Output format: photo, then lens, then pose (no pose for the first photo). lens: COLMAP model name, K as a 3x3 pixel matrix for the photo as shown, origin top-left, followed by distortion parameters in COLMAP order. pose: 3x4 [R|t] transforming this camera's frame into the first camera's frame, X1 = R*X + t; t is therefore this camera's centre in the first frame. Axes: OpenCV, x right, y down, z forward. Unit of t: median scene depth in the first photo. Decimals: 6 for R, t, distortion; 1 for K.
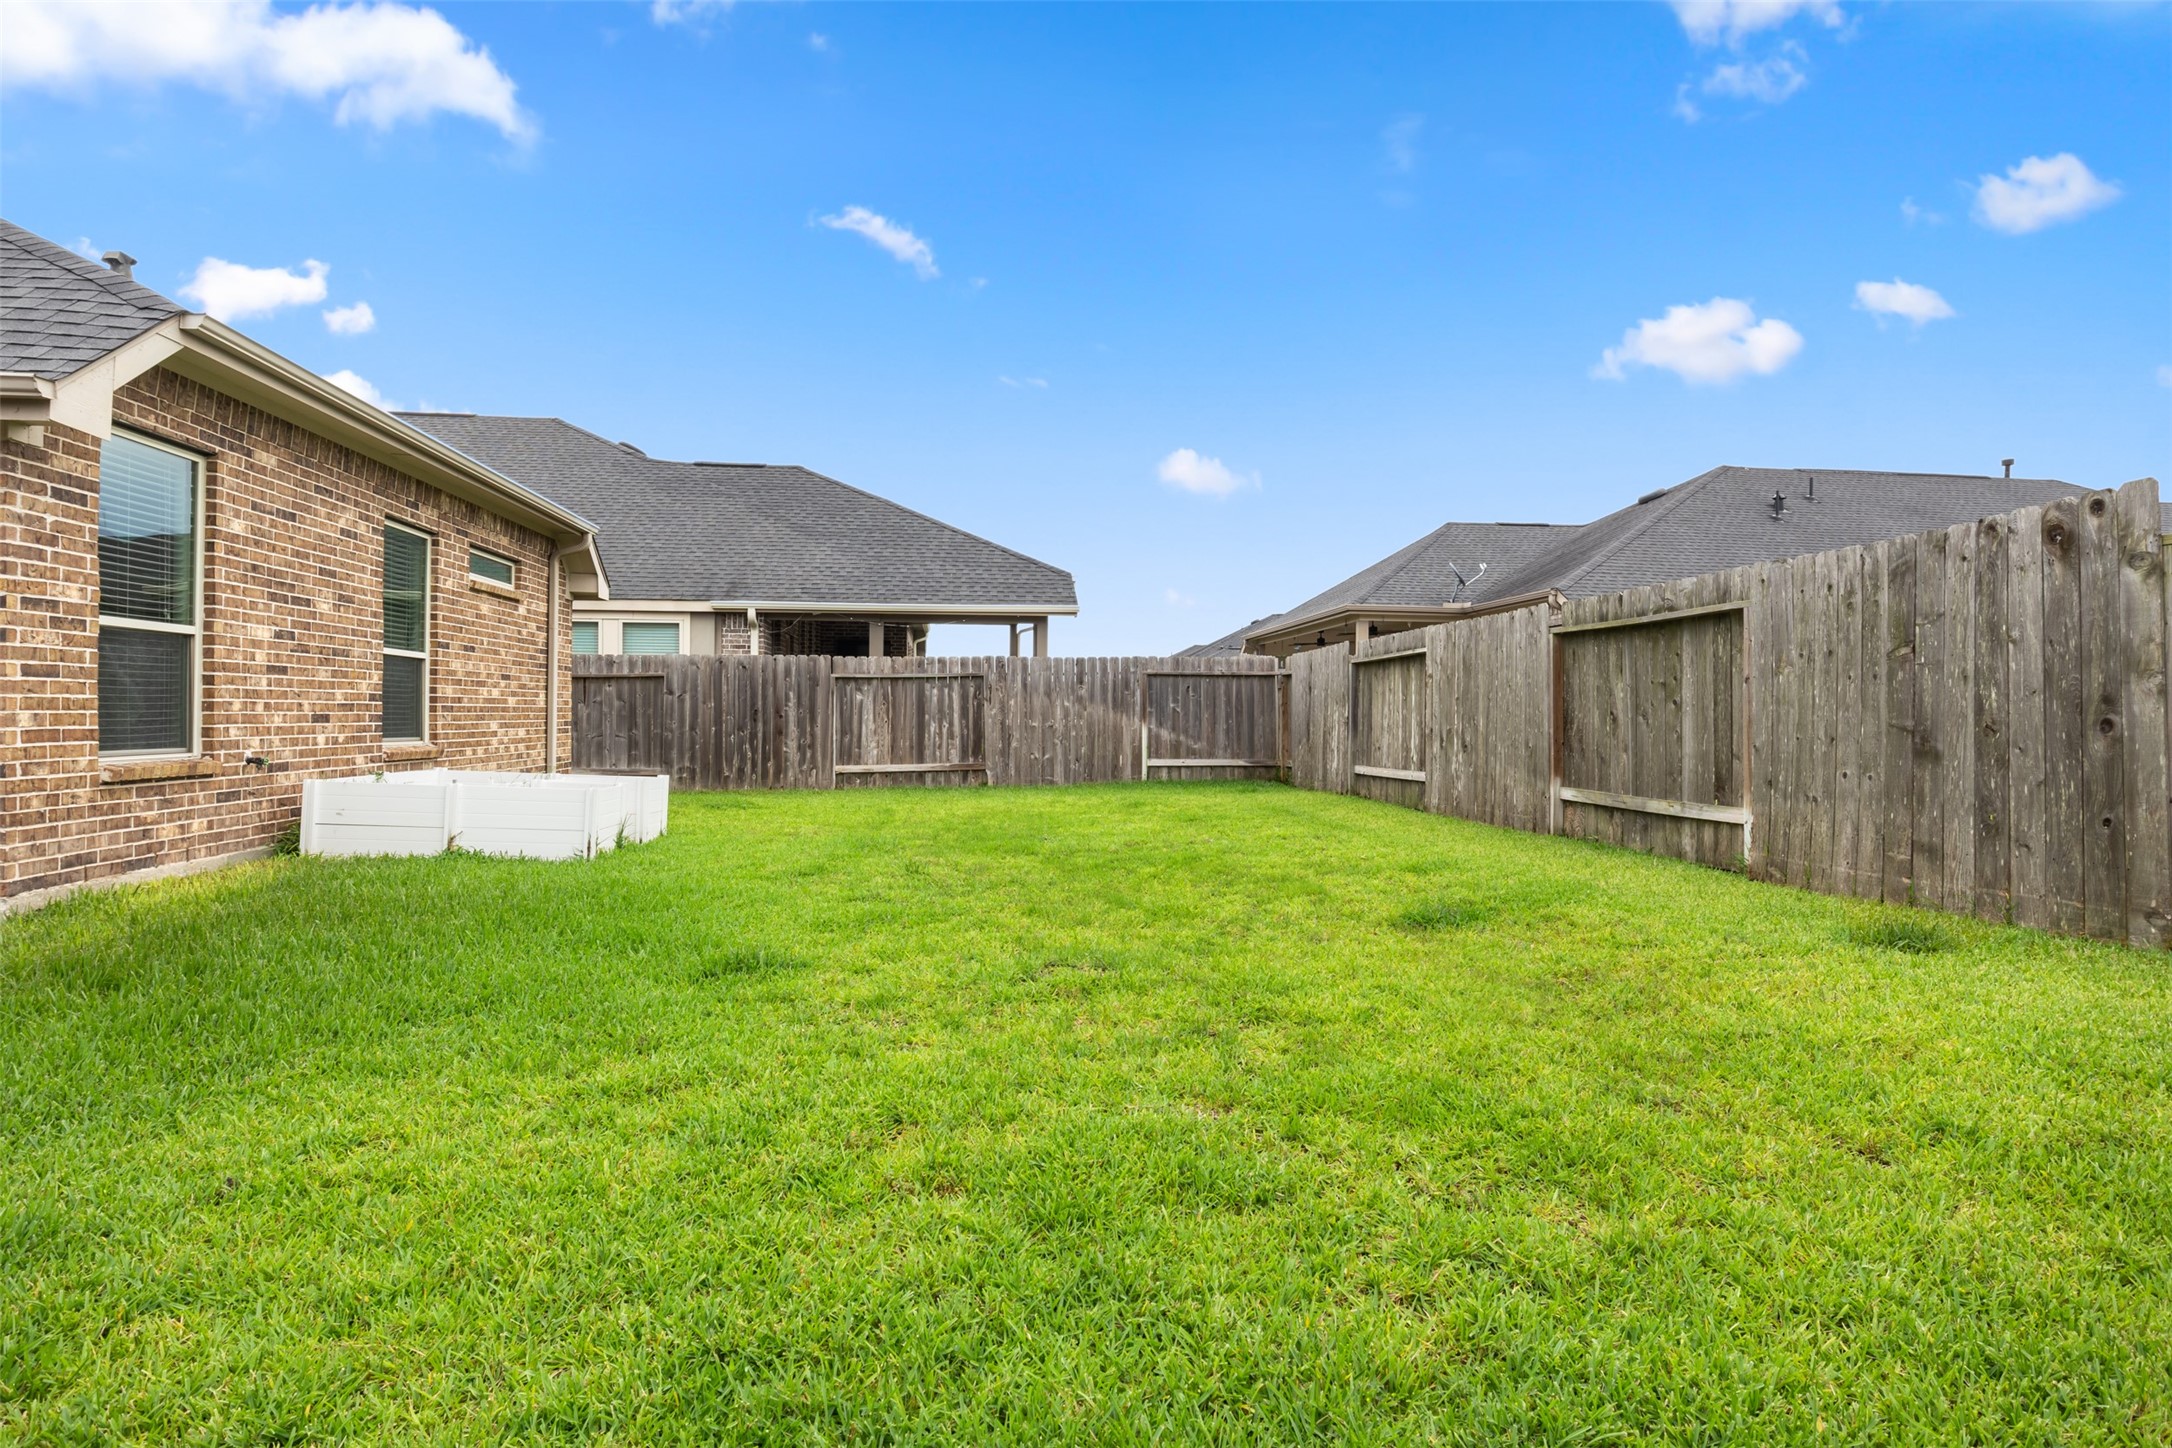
lens RADIAL K [[1095.4, 0, 1086.6], [0, 1095.4, 723.0], [0, 0, 1]] dist [0.004489, -0.004307]
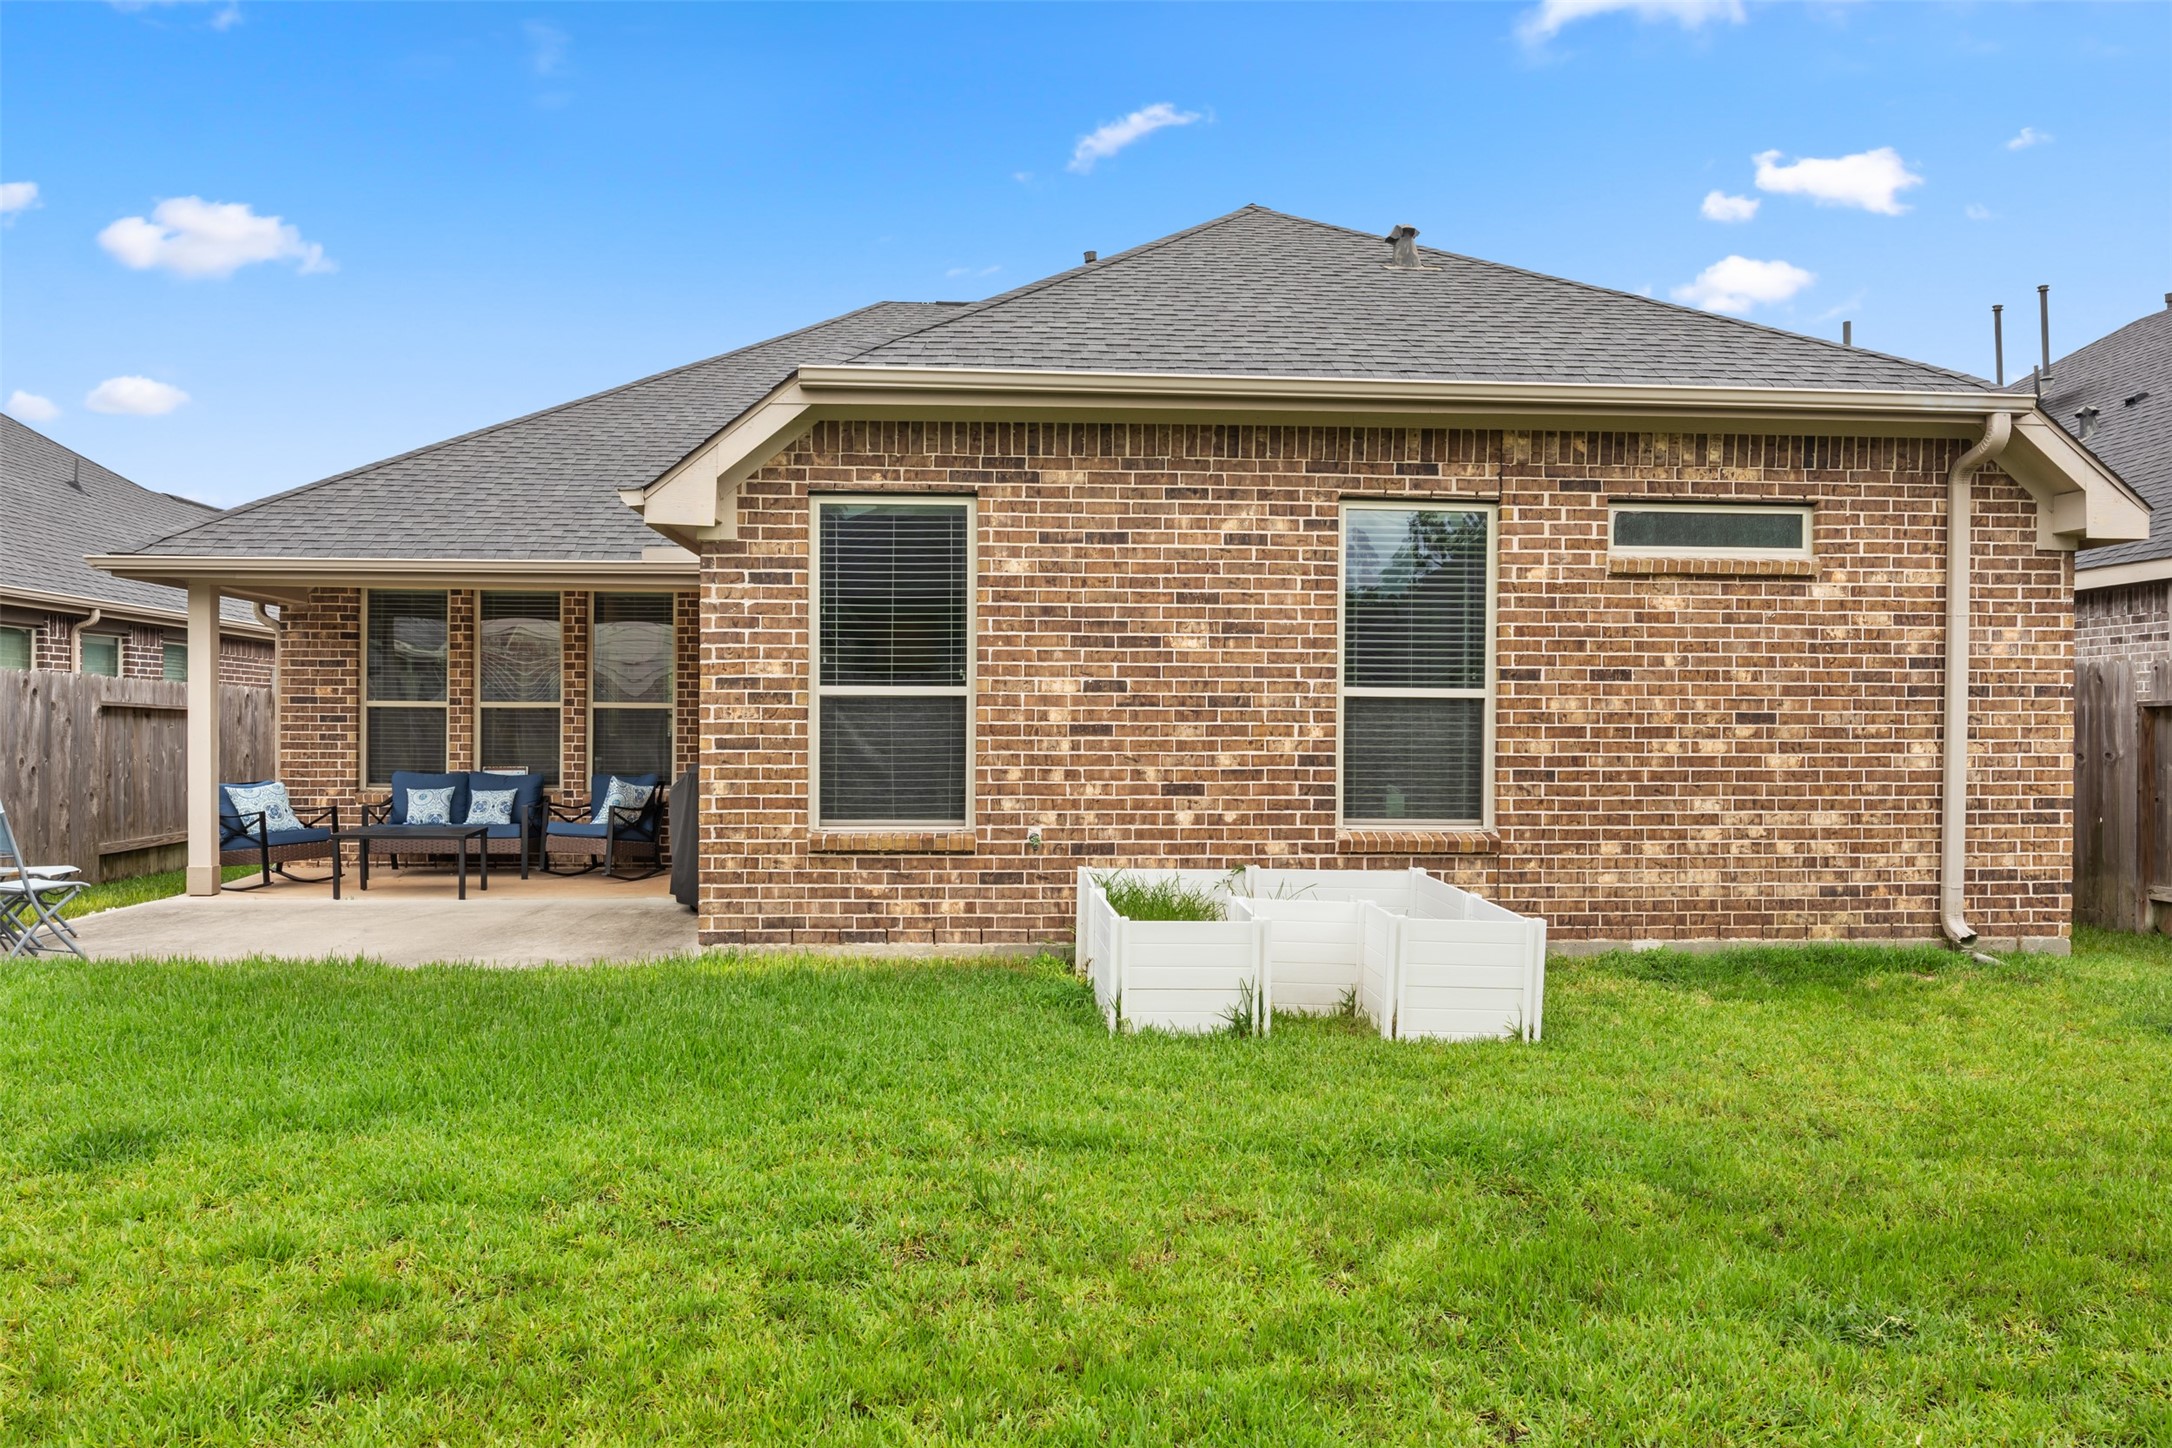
lens RADIAL K [[1578.4, 0, 1072.4], [0, 1578.4, 738.5], [0, 0, 1]] dist [-0.010613, -0.025485]
pose [[-0.067501, -0.004865, -0.997707, 0.341579], [-0.010503, 0.999936, -0.004165, -0.028913], [0.997664, 0.010198, -0.067548, 0.833962]]
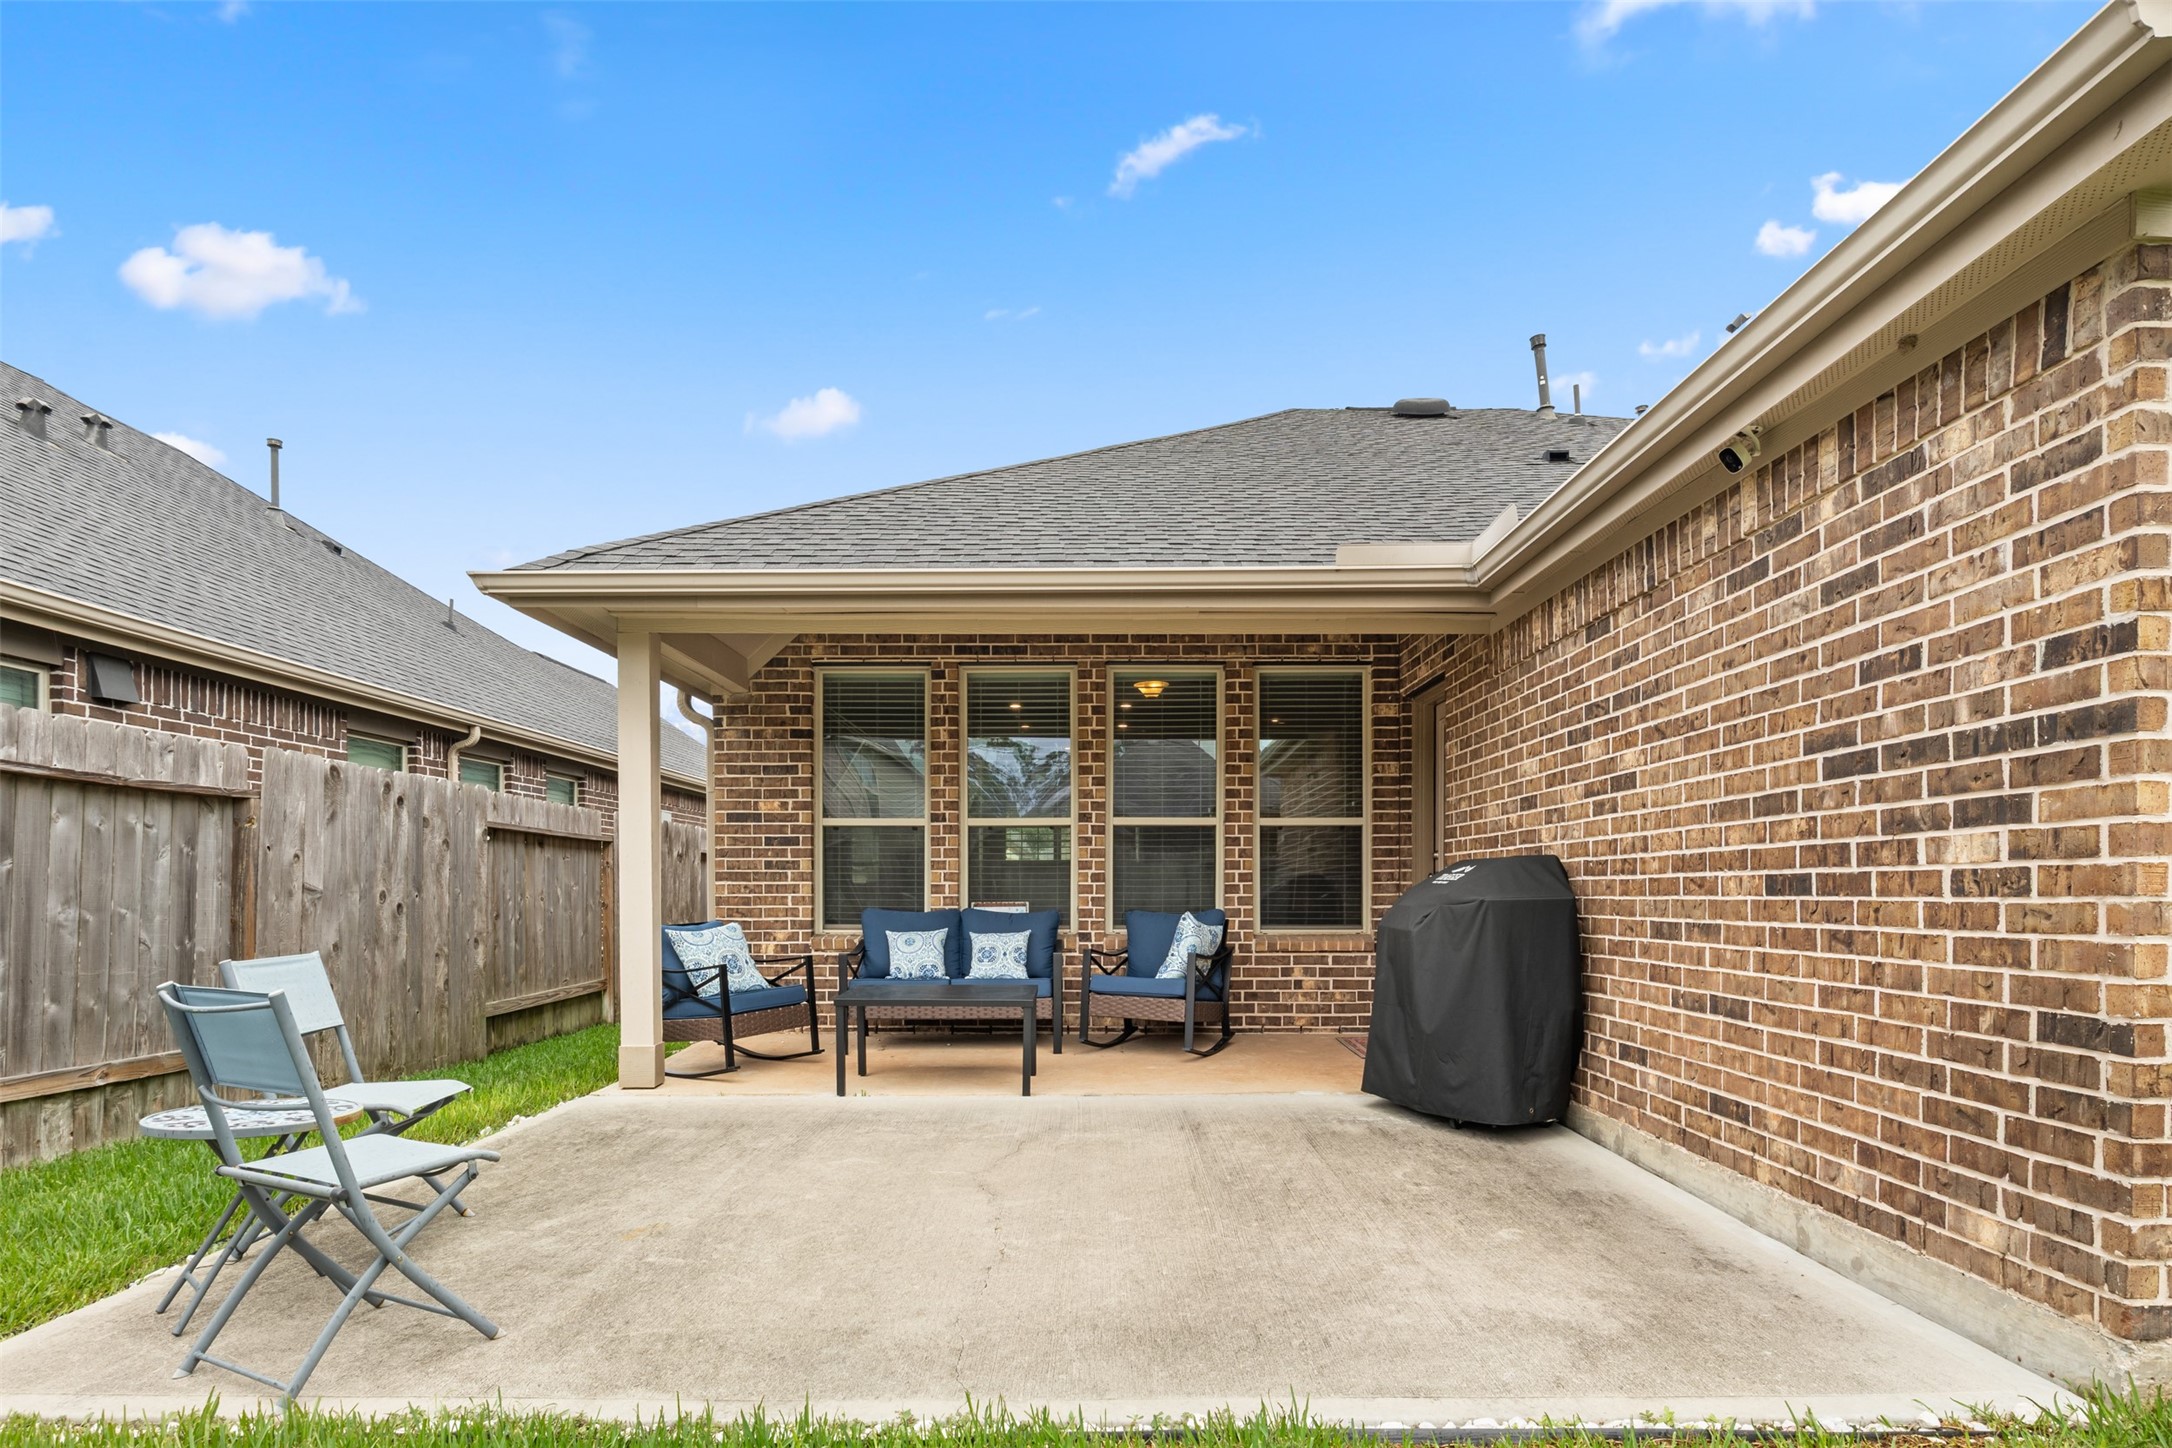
lens RADIAL K [[1154.1, 0, 1090.8], [0, 1154.1, 905.2], [0, 0, 1]] dist [-0.008896, 0.000402]
pose [[-0.127539, 0.003276, -0.991828, -0.284176], [-0.004671, 0.999981, 0.003903, -0.004210], [0.991823, 0.005130, -0.127521, 0.370496]]
